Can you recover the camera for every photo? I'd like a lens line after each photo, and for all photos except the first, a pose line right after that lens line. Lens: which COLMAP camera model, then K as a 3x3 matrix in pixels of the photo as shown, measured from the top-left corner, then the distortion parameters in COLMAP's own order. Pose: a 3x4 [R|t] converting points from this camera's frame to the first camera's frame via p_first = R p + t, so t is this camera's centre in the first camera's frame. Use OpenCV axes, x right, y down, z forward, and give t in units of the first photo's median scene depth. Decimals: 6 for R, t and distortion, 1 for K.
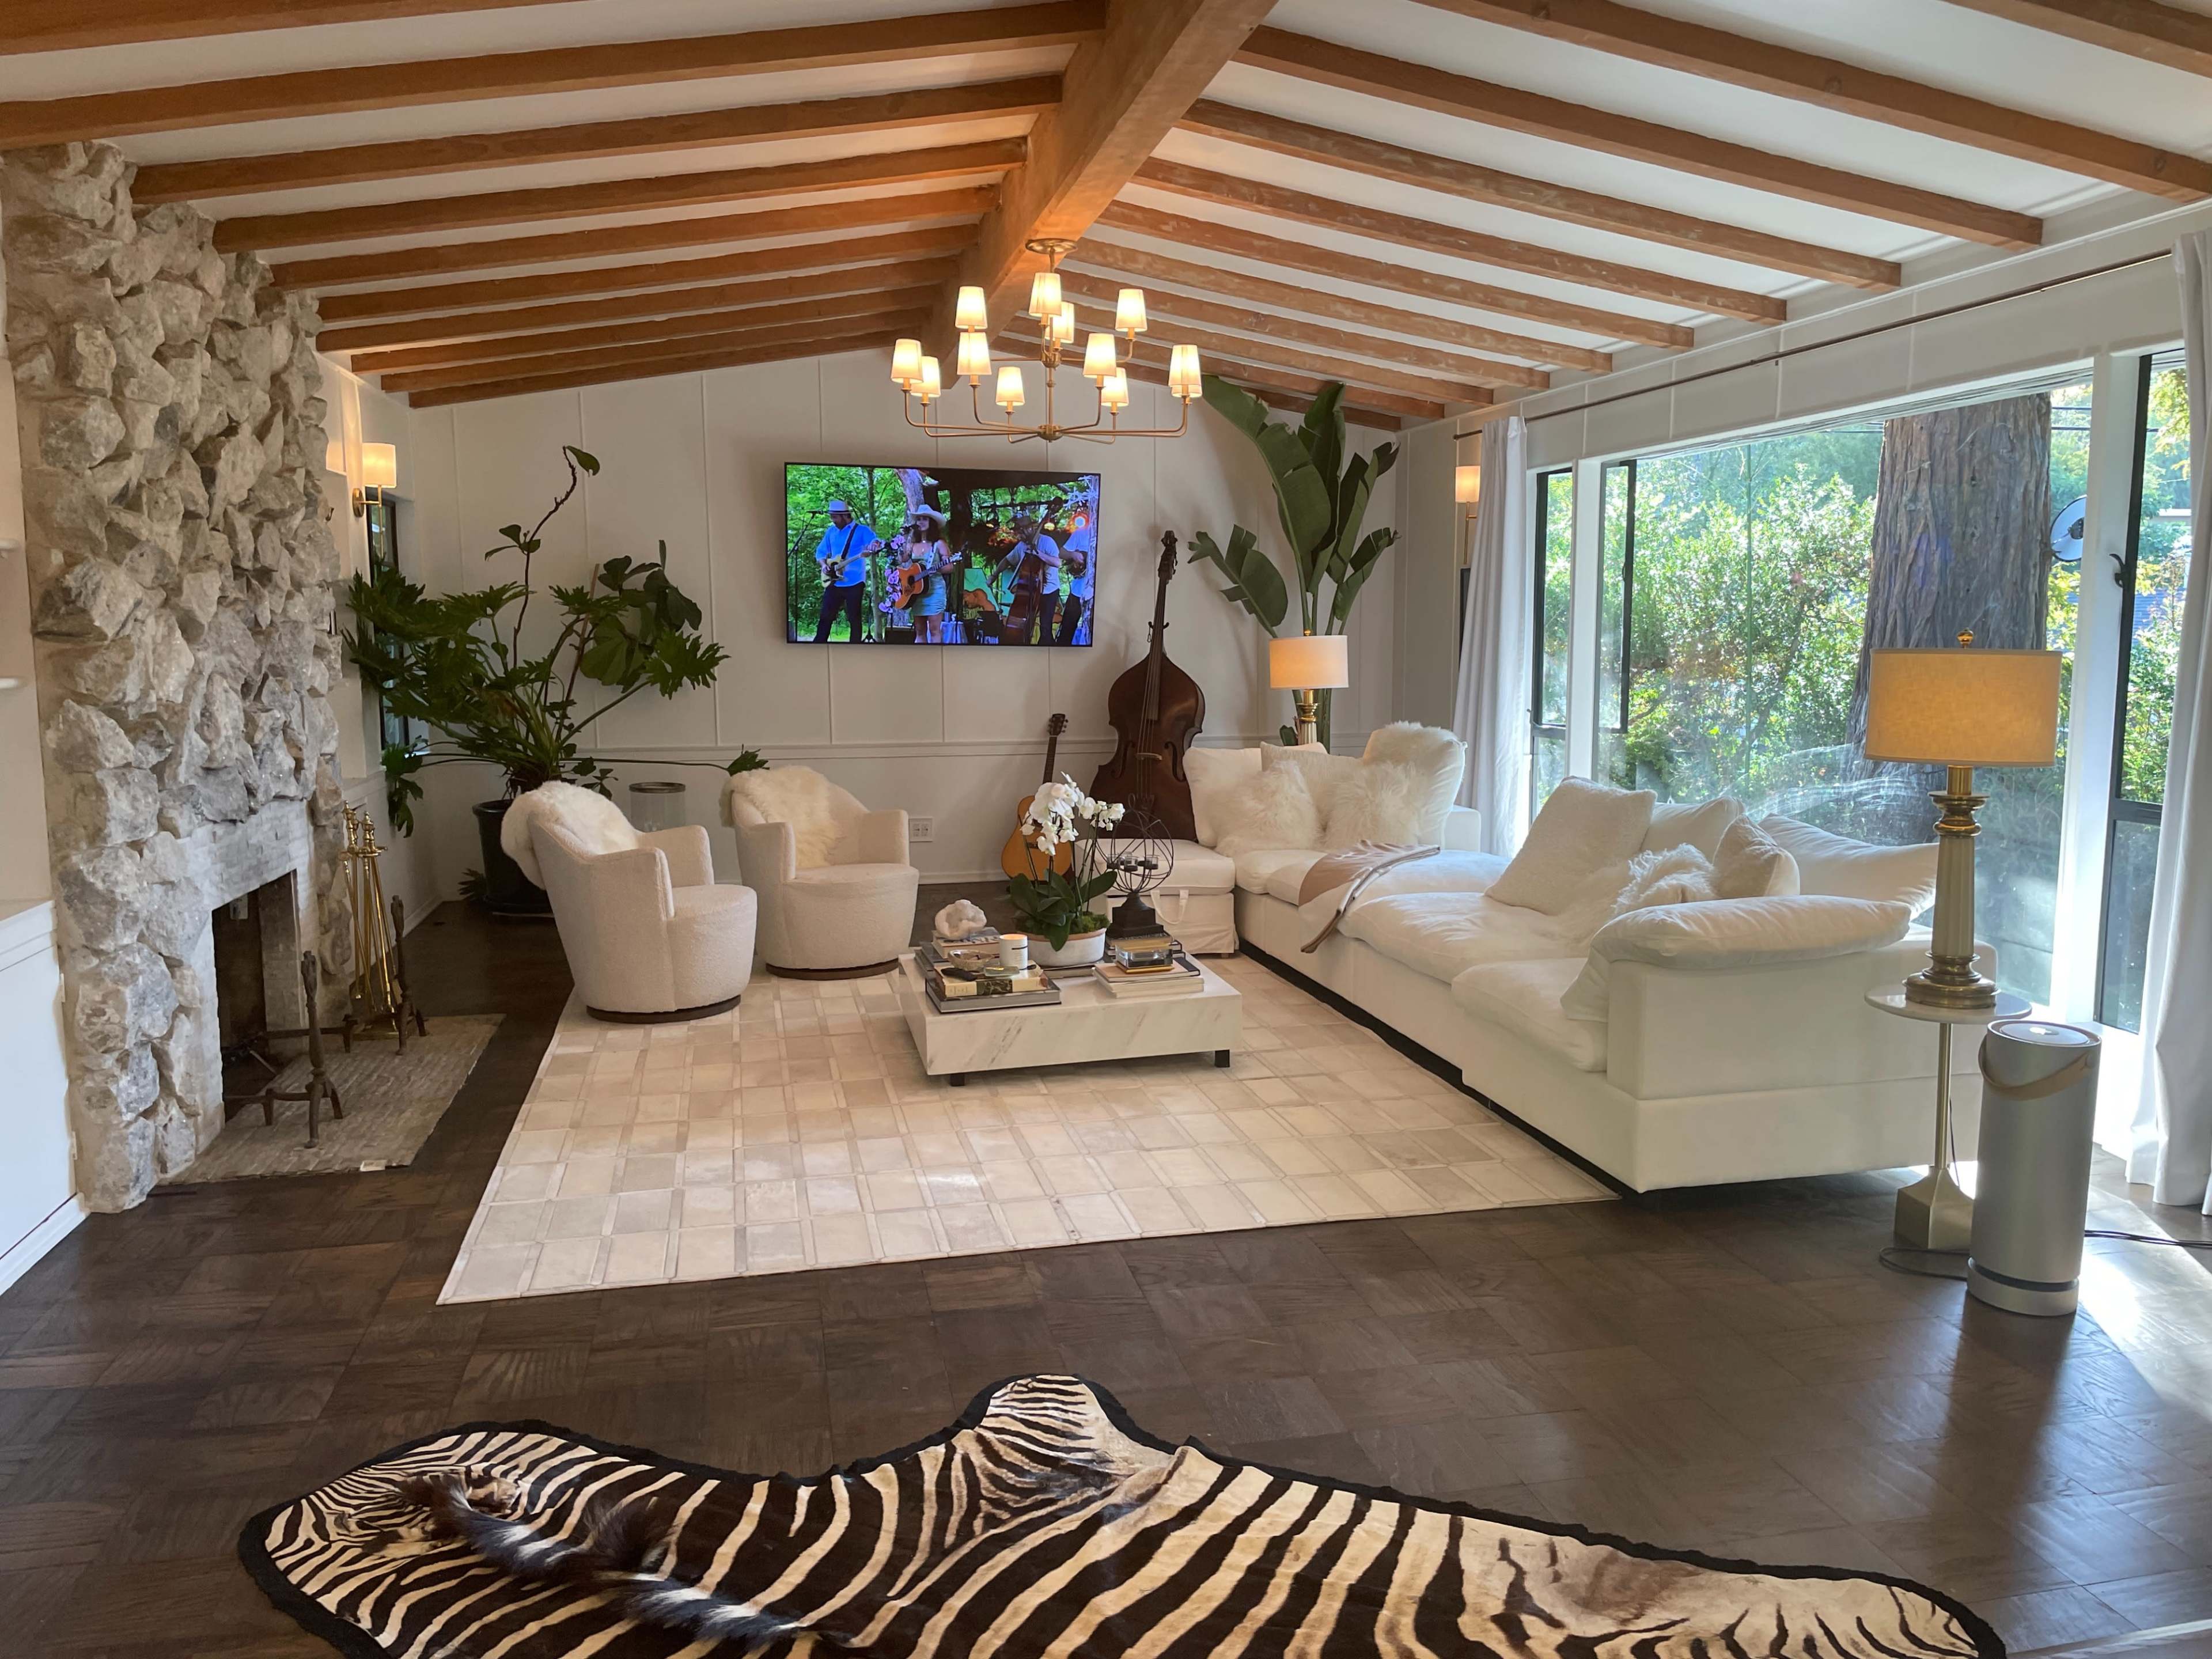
lens RADIAL K [[1662.5, 0, 1123.2], [0, 1662.5, 810.5], [0, 0, 1]] dist [0.077910, -0.100927]
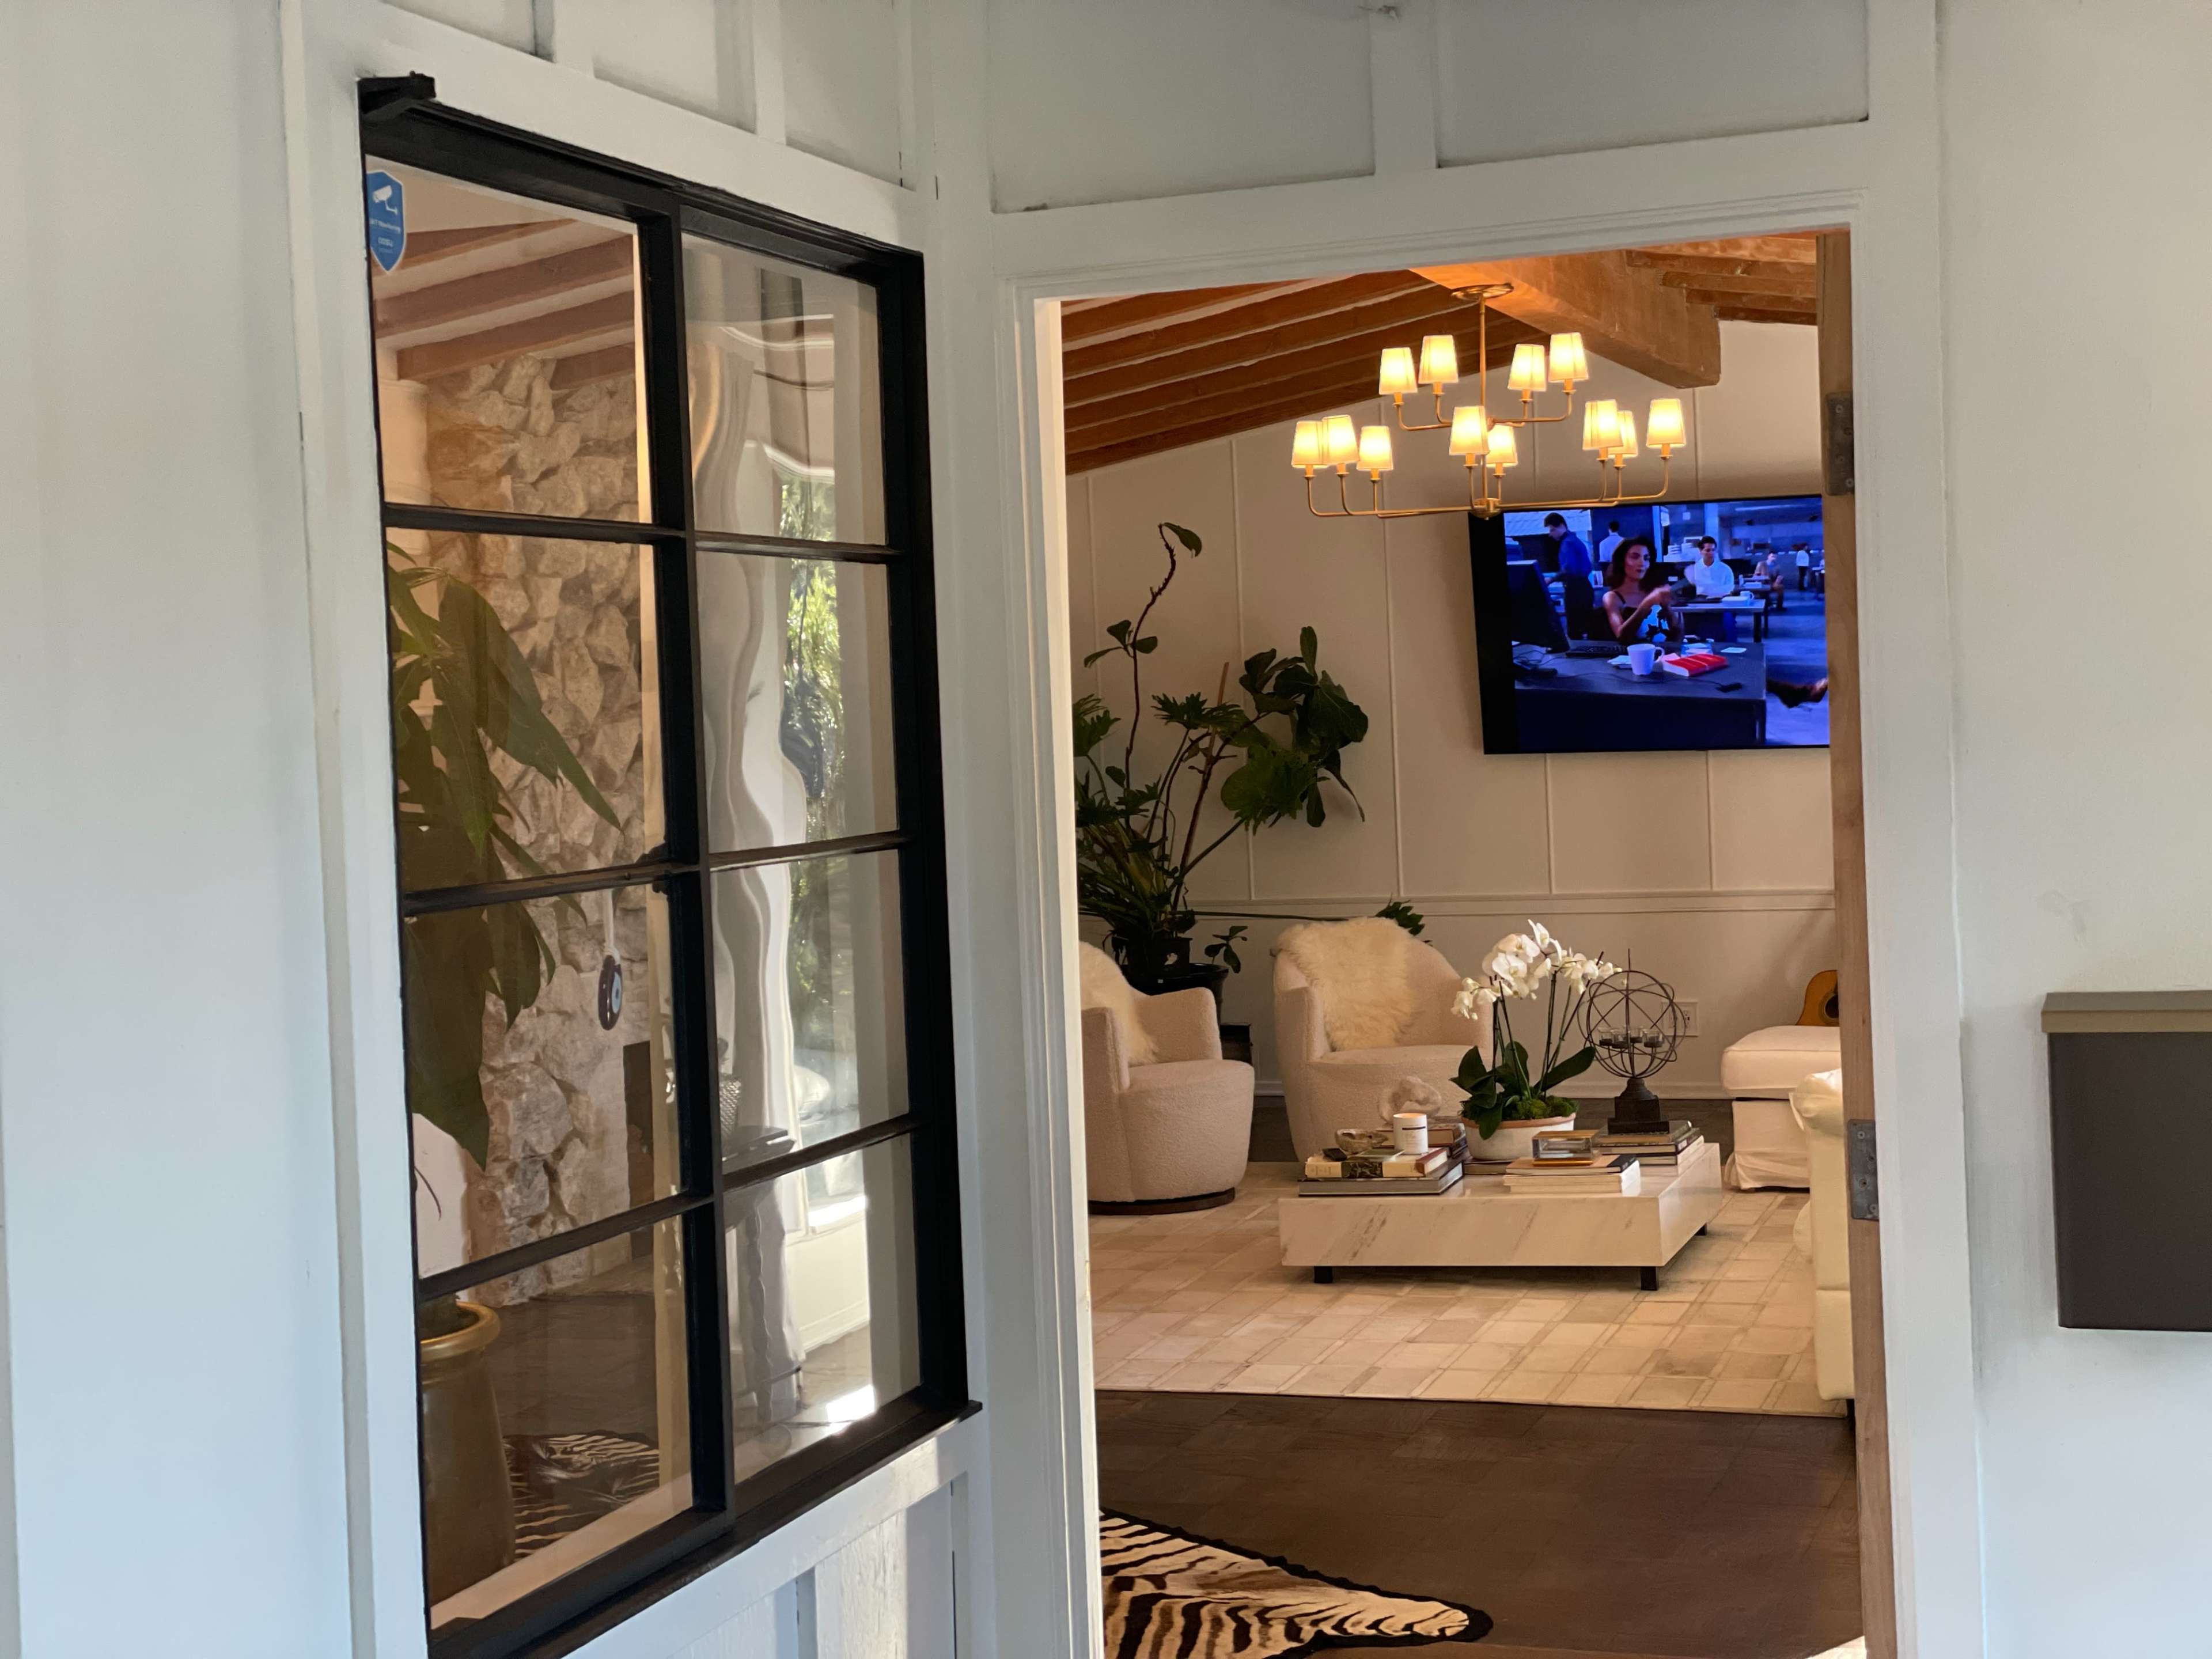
lens RADIAL K [[3268.6, 0, 1058.8], [0, 3268.6, 826.9], [0, 0, 1]] dist [0.159163, 0.000000]
pose [[0.844616, -0.012003, -0.535238, 0.691485], [-0.024129, 0.997879, -0.060455, 0.036540], [0.534828, 0.063976, 0.842535, -0.507921]]
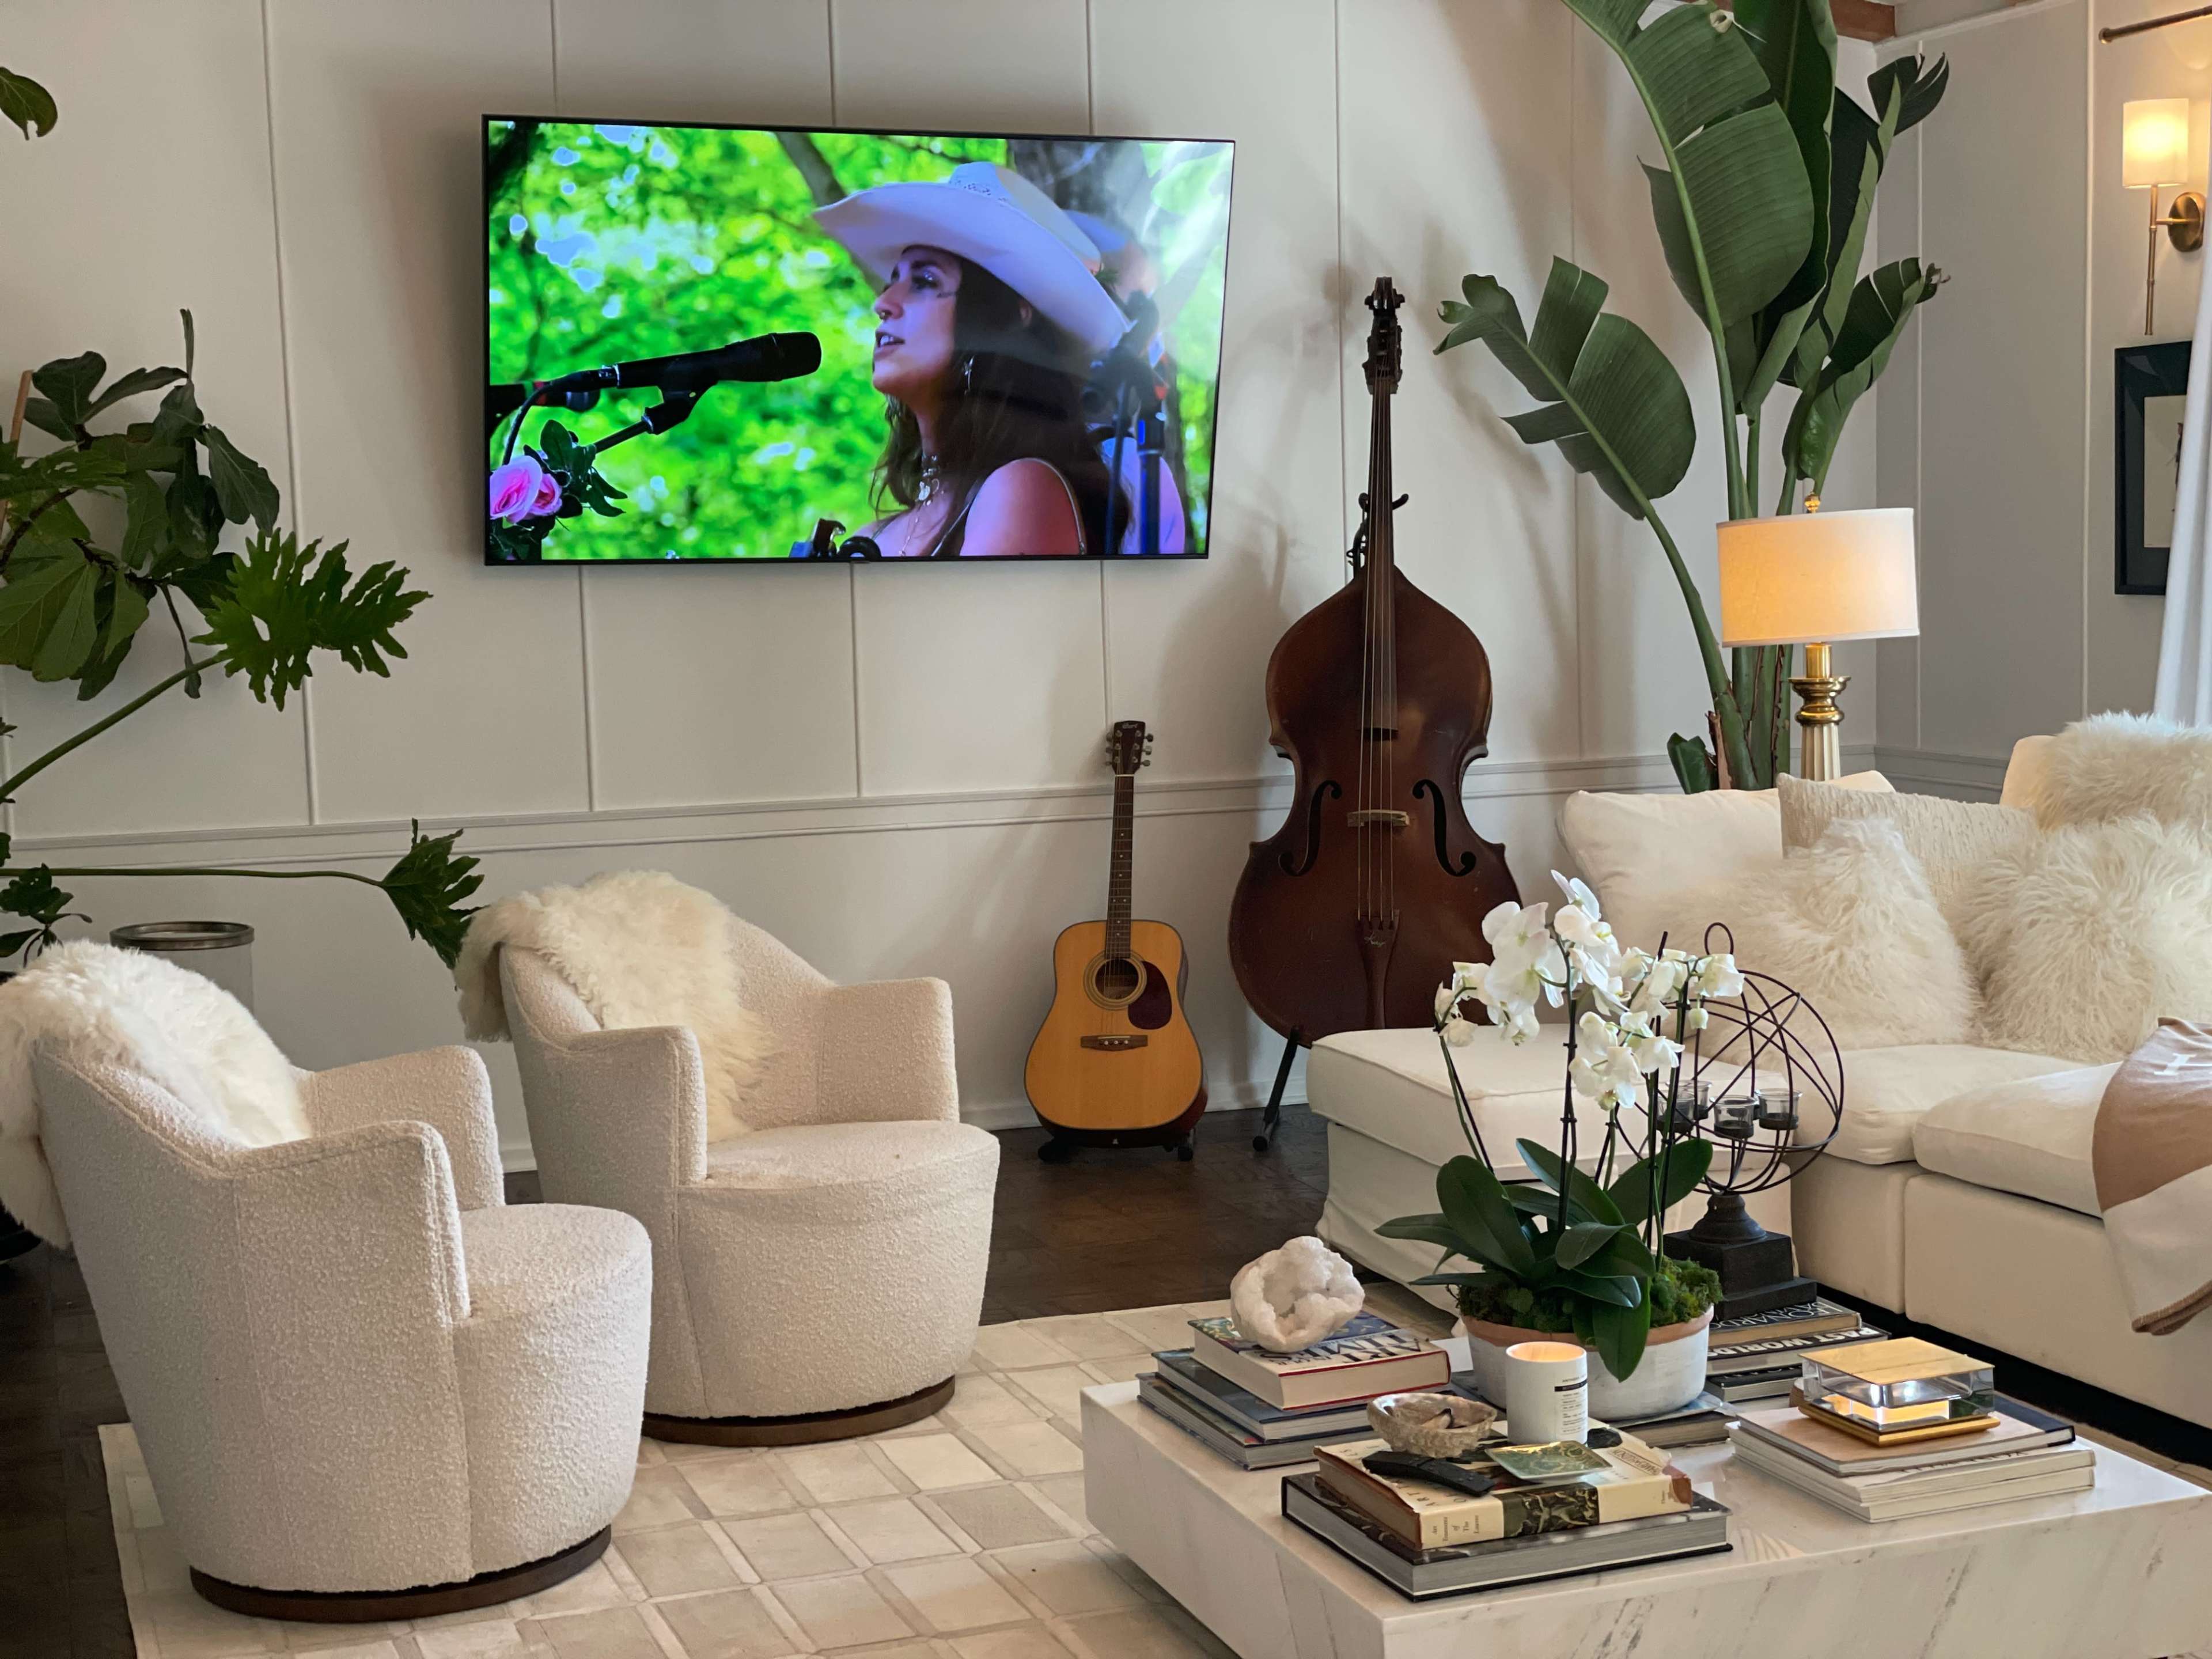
lens RADIAL K [[3268.6, 0, 1077.2], [0, 3268.6, 843.3], [0, 0, 1]] dist [0.159163, 0.000000]
pose [[0.994867, -0.031515, 0.096163, -0.235844], [0.033576, 0.999238, -0.019894, -0.021249], [-0.095463, 0.023021, 0.995167, 0.329292]]
